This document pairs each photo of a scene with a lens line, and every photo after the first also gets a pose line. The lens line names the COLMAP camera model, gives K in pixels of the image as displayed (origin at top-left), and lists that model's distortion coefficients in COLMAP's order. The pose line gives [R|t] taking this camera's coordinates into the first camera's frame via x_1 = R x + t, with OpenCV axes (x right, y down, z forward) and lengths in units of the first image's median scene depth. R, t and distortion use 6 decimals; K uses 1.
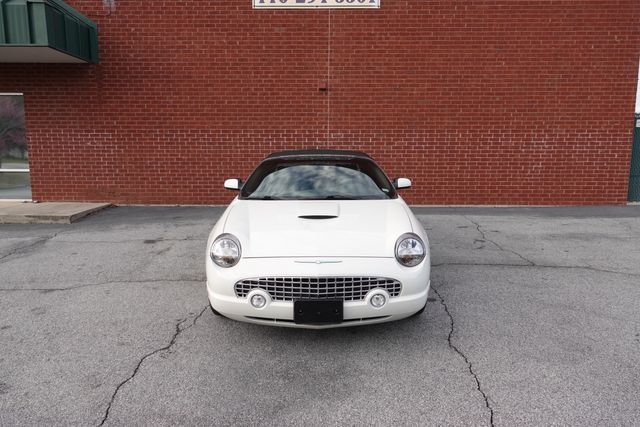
lens RADIAL K [[443.6, 0, 321.5], [0, 443.6, 211.4], [0, 0, 1]] dist [0.004830, 0.001523]
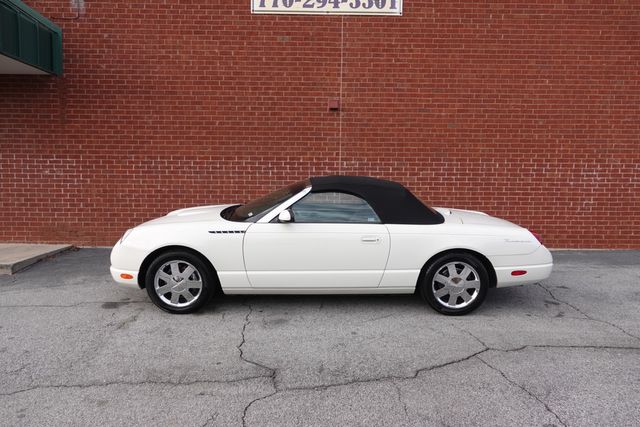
lens RADIAL K [[443.6, 0, 321.2], [0, 443.6, 211.8], [0, 0, 1]] dist [0.004830, 0.001523]
pose [[0.999608, 0.004566, 0.027635, -0.043609], [-0.002813, 0.998001, -0.063142, -0.029689], [-0.027868, 0.063039, 0.997622, 0.180456]]
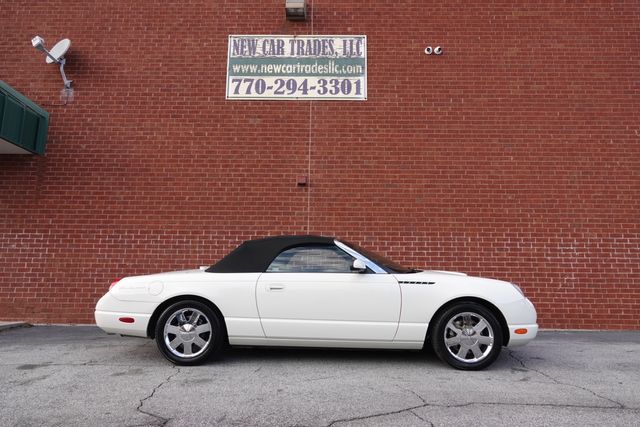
lens RADIAL K [[443.6, 0, 320.4], [0, 443.6, 212.5], [0, 0, 1]] dist [0.004830, 0.001523]
pose [[0.999961, 0.008798, -0.000270, 0.038528], [-0.008454, 0.951428, -0.307756, 0.035995], [-0.002450, 0.307746, 0.951465, 0.210477]]
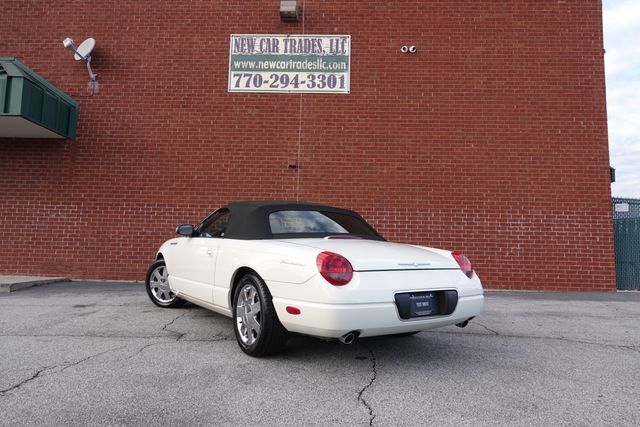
lens RADIAL K [[443.6, 0, 320.9], [0, 443.6, 212.4], [0, 0, 1]] dist [0.004830, 0.001523]
pose [[0.999624, 0.019906, -0.018855, 0.087571], [-0.023890, 0.969814, -0.242672, 0.066260], [0.013455, 0.243031, 0.969925, 0.055844]]
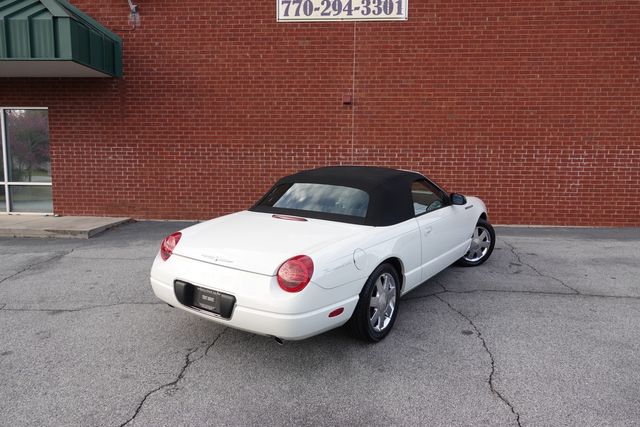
lens RADIAL K [[443.6, 0, 321.5], [0, 443.6, 212.0], [0, 0, 1]] dist [0.004830, 0.001523]
pose [[0.998712, 0.012169, -0.049265, -0.002895], [-0.013759, 0.999391, -0.032074, -0.006057], [0.048845, 0.032711, 0.998271, 0.037393]]
